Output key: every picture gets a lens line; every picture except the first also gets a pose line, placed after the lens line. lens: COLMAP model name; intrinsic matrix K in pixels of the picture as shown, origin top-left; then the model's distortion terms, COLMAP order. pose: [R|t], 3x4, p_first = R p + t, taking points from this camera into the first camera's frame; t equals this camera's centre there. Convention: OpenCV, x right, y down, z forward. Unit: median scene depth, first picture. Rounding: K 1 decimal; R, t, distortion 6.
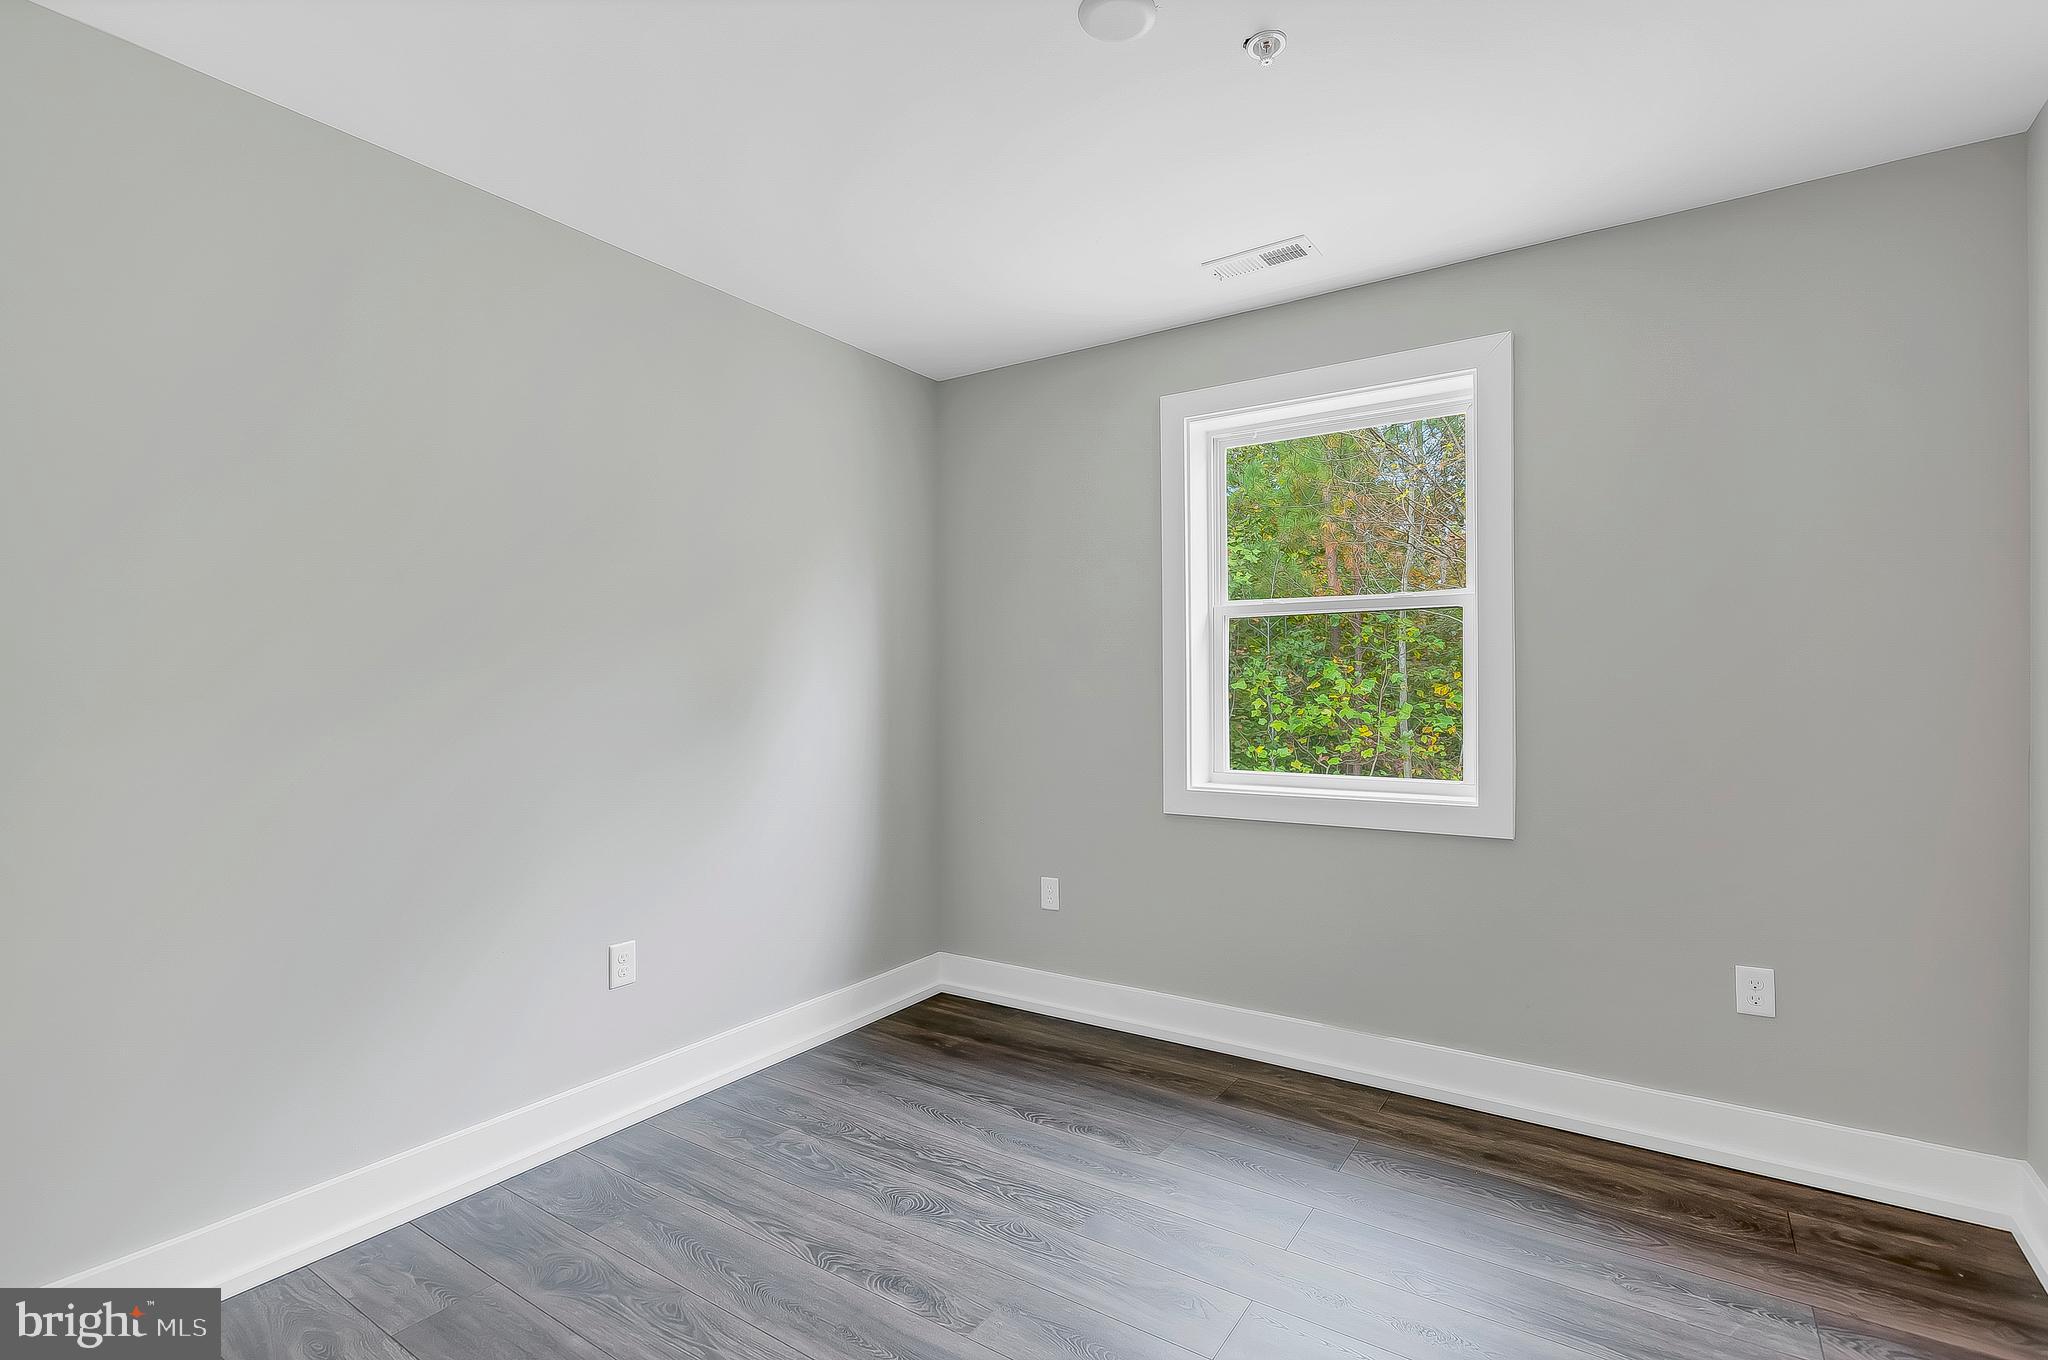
lens RADIAL K [[878.1, 0, 1022.2], [0, 878.1, 697.1], [0, 0, 1]] dist [0.001747, 0.000179]
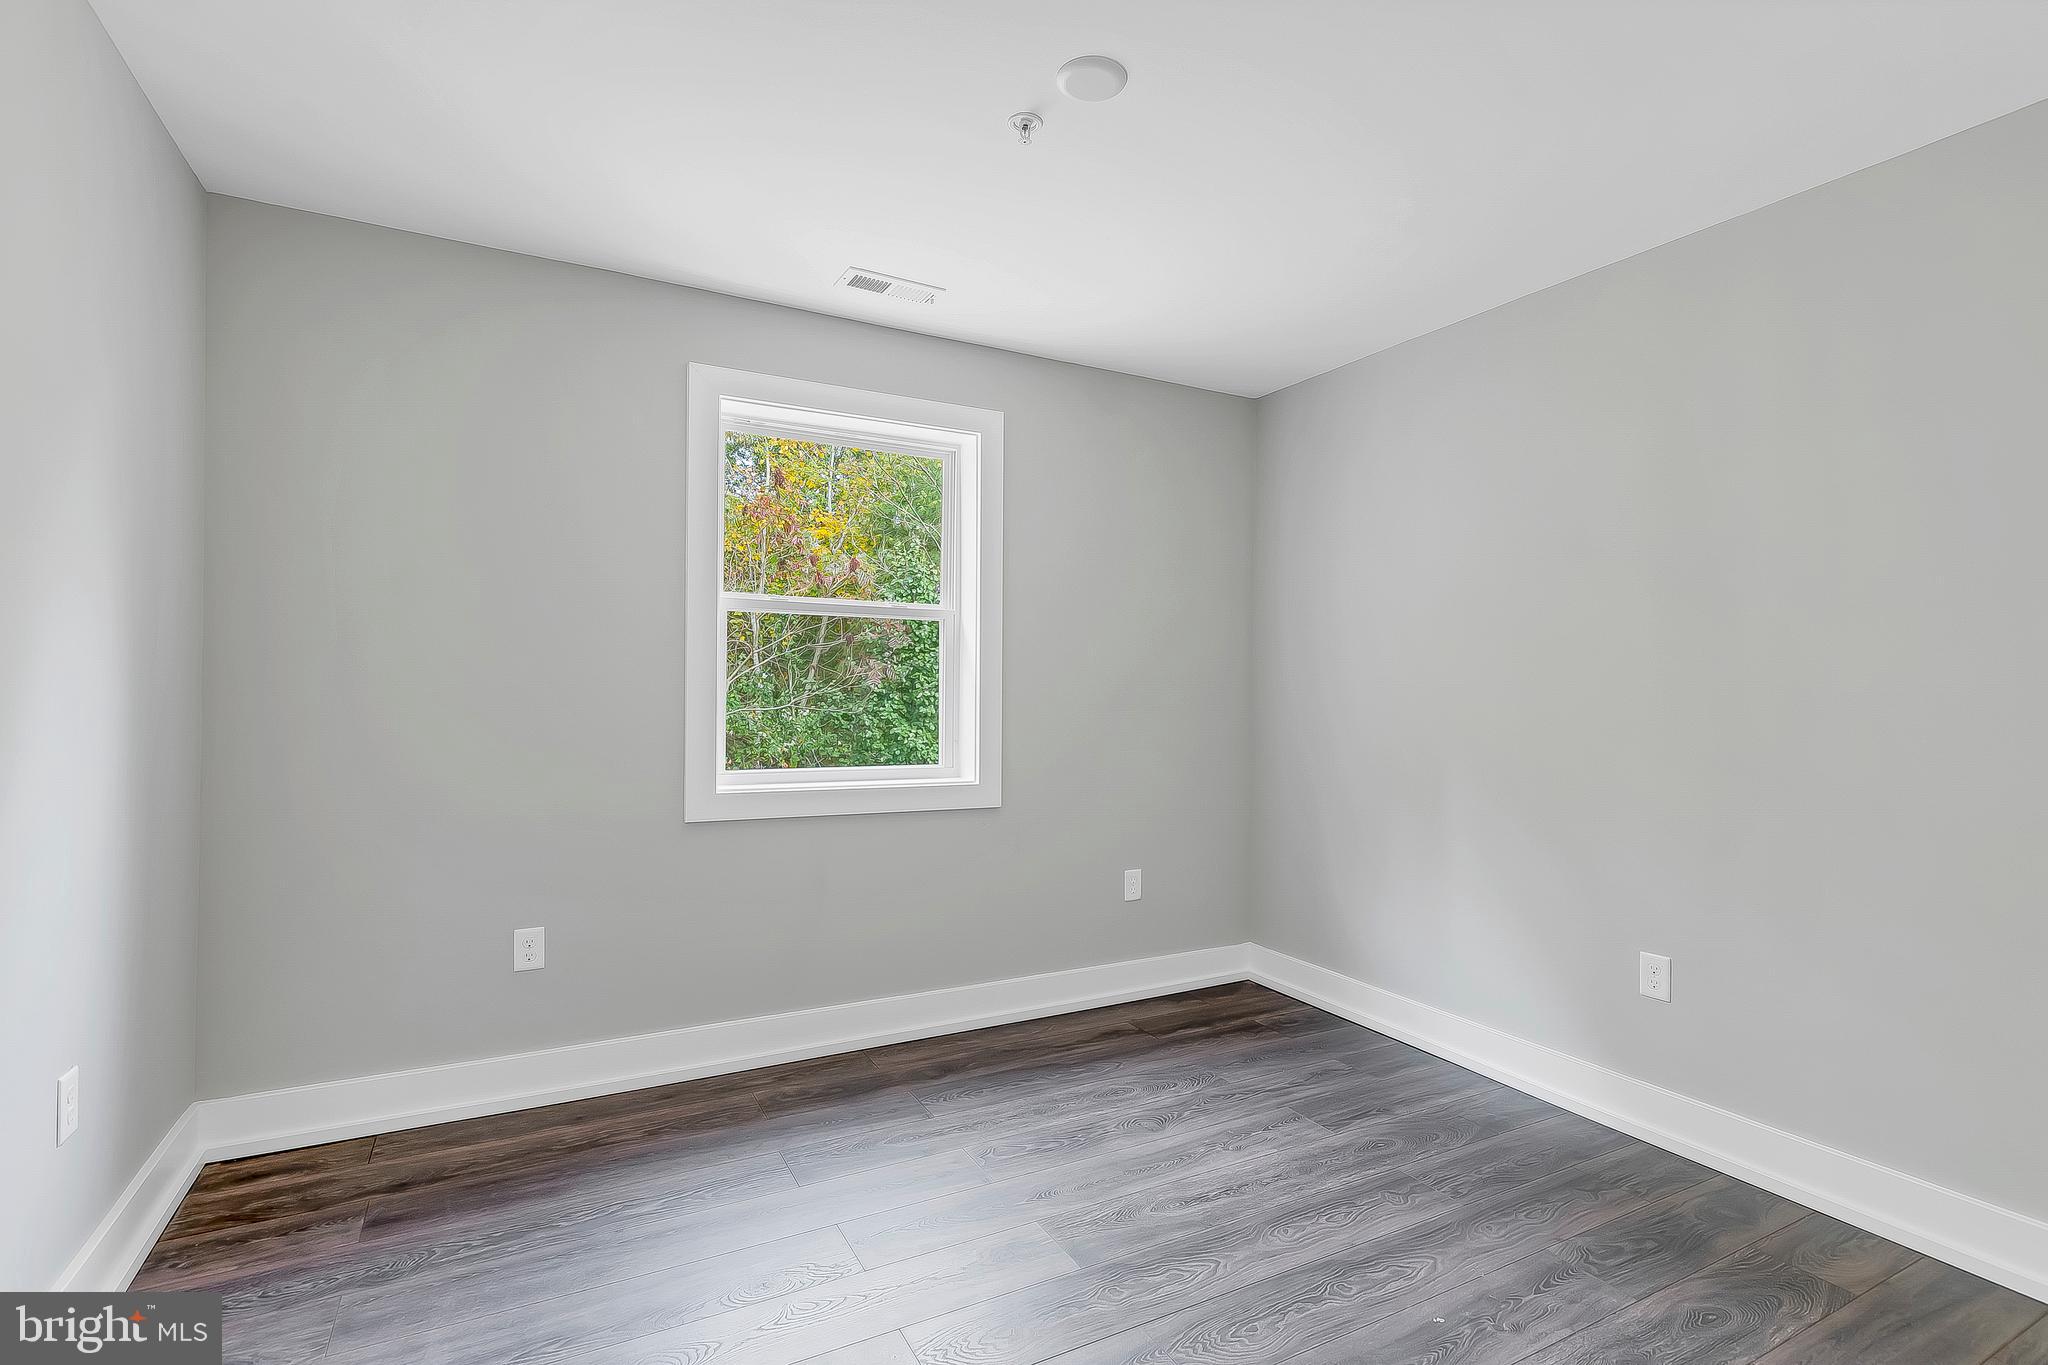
lens RADIAL K [[866.8, 0, 1022.2], [0, 866.8, 690.7], [0, 0, 1]] dist [-0.000068, -0.000149]
pose [[0.512106, 0.011651, 0.858843, -0.455853], [-0.011993, 0.999908, -0.006414, -0.000598], [-0.858838, -0.007016, 0.512199, 0.283047]]
